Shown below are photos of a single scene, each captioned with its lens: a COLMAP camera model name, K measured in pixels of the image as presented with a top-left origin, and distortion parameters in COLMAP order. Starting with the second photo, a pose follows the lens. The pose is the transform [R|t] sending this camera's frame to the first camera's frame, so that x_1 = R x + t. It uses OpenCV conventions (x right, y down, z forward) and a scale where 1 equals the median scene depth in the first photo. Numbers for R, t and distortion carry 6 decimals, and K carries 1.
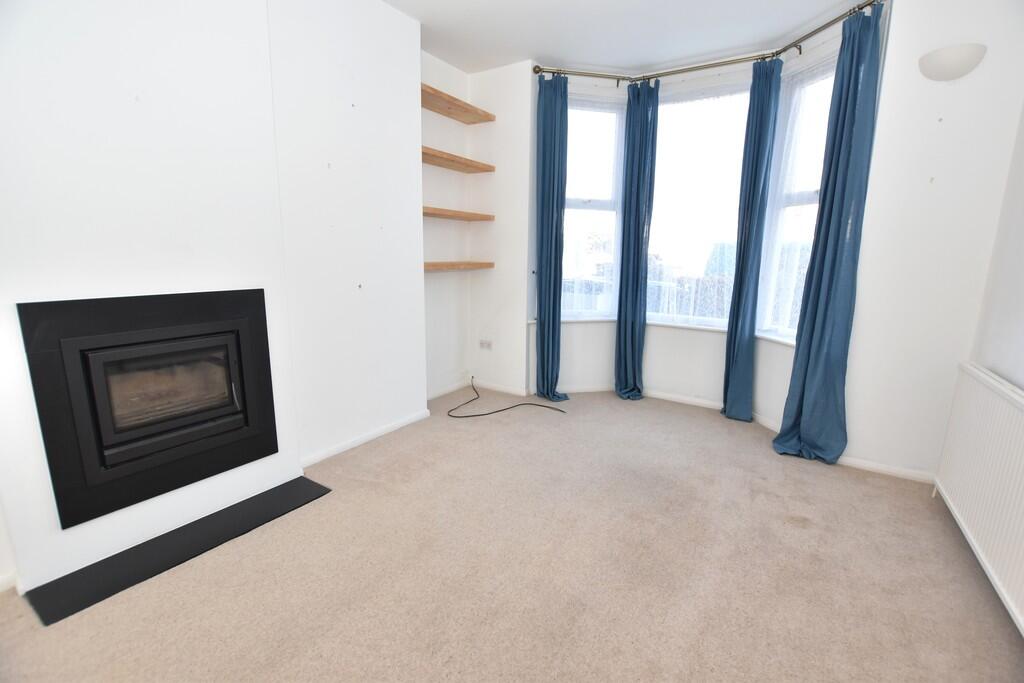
lens RADIAL K [[450.7, 0, 510.5], [0, 450.7, 345.0], [0, 0, 1]] dist [-0.031509, 0.000226]
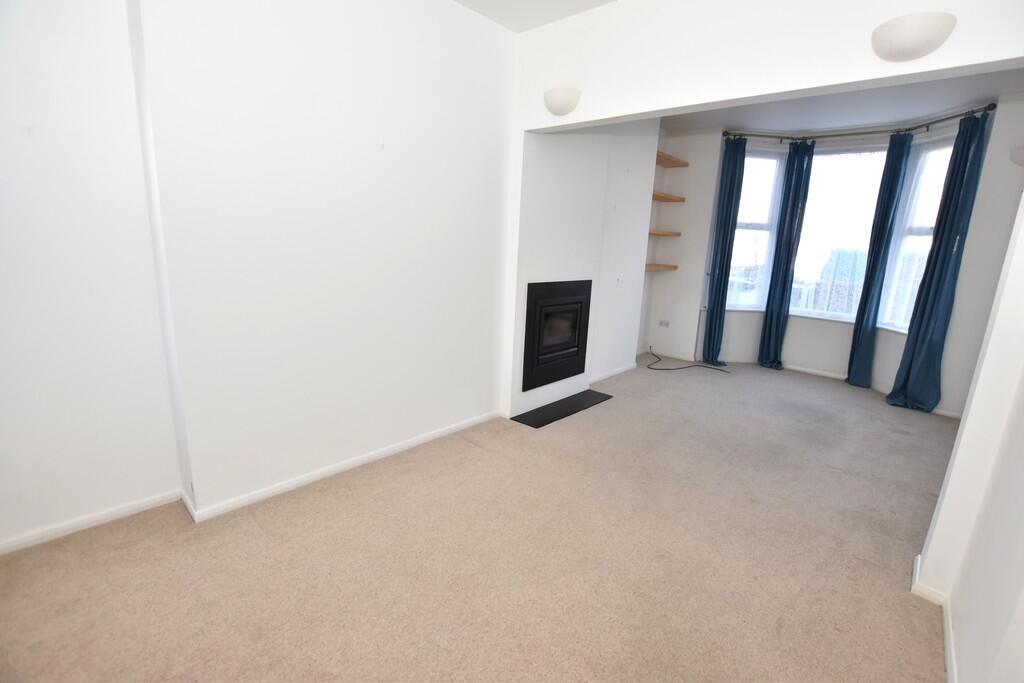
lens RADIAL K [[449.2, 0, 513.2], [0, 449.2, 343.2], [0, 0, 1]] dist [-0.046379, 0.007197]
pose [[0.984409, 0.064937, -0.163467, -0.346529], [-0.061645, 0.997781, 0.025141, 0.065549], [0.164737, -0.014672, 0.986228, -0.537783]]
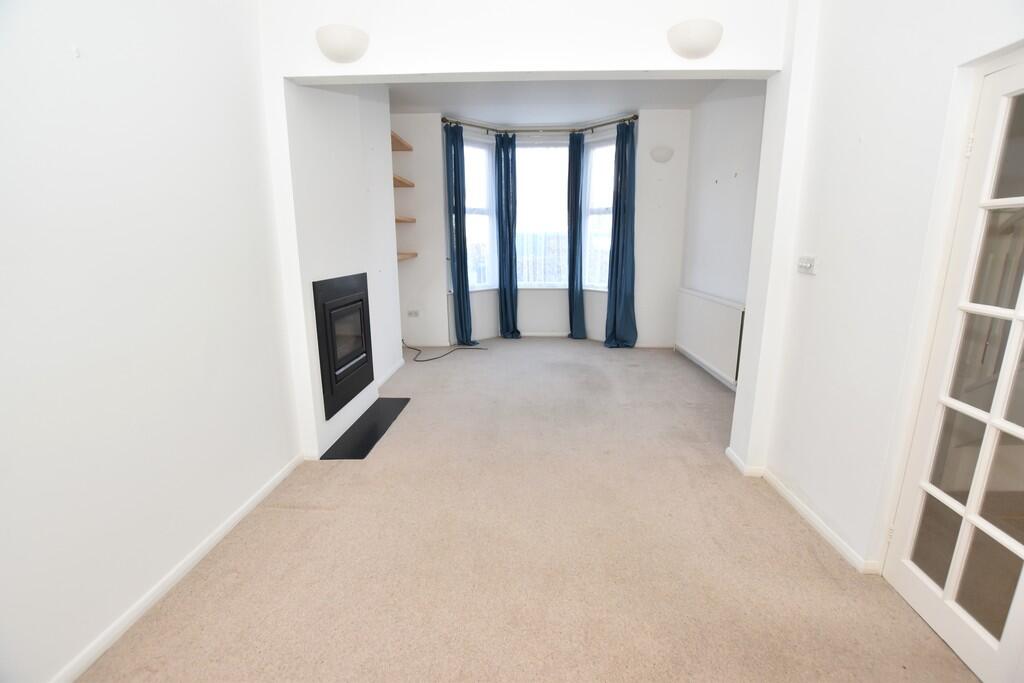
lens RADIAL K [[449.2, 0, 513.2], [0, 449.2, 343.2], [0, 0, 1]] dist [-0.046379, 0.007197]
pose [[0.861561, -0.129152, 0.490951, -0.569446], [0.117561, 0.991567, 0.054540, 0.059327], [-0.493855, 0.010728, 0.869478, -0.384258]]
